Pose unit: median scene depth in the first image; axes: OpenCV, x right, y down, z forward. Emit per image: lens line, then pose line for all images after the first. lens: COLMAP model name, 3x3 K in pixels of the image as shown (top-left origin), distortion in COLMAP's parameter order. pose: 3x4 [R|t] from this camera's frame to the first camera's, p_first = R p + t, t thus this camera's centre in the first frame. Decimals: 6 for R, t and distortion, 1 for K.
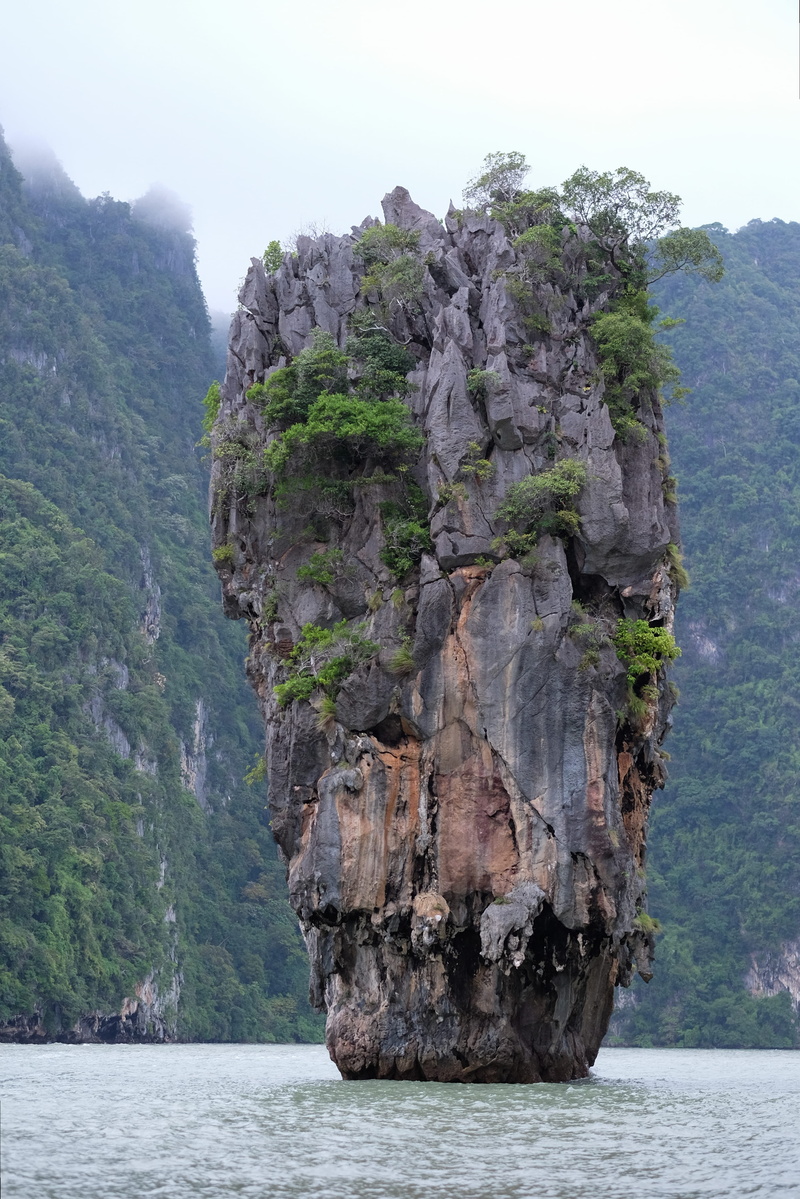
lens RADIAL K [[5385.6, 0, 400.0], [0, 5385.6, 599.5], [0, 0, 1]] dist [1.135301, -8.054030]
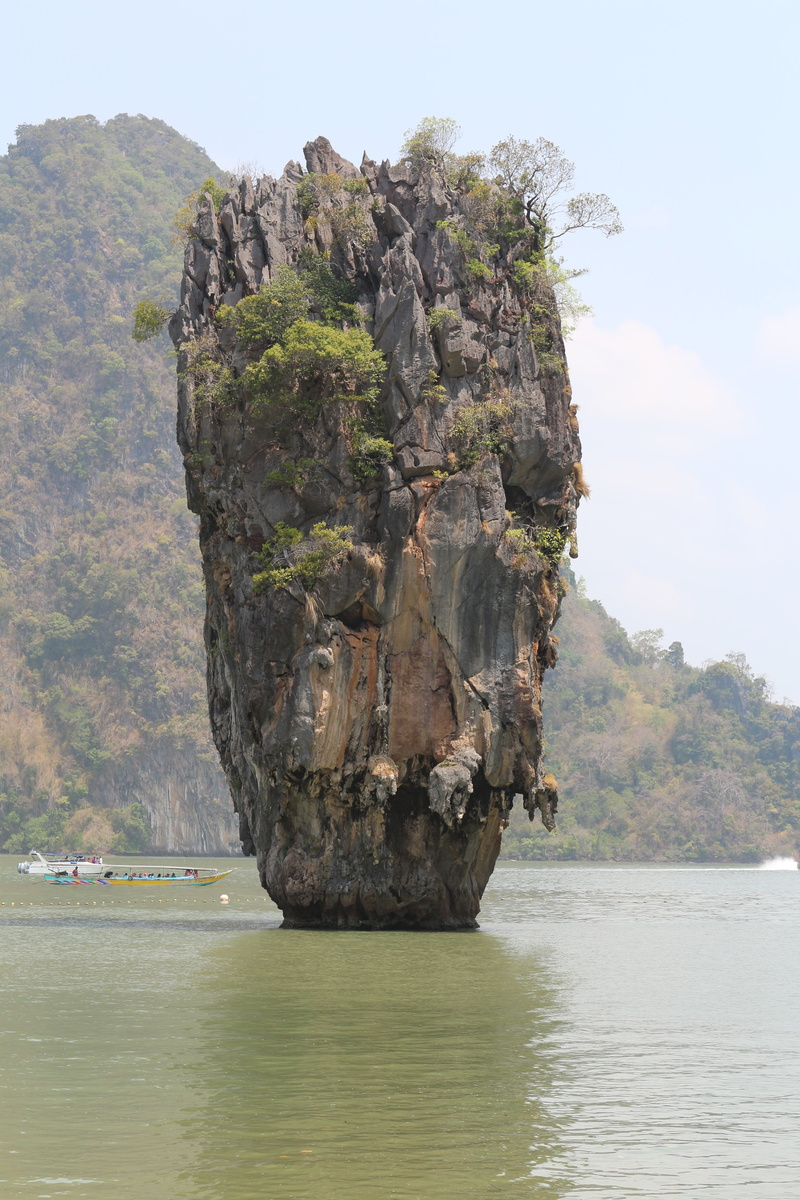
lens RADIAL K [[5390.1, 0, 400.0], [0, 5390.1, 600.0], [0, 0, 1]] dist [1.135301, -8.054030]
pose [[0.901263, 0.017425, 0.432922, -0.495638], [-0.041438, 0.998077, 0.046094, -0.033040], [-0.431287, -0.059483, 0.900252, -0.048777]]
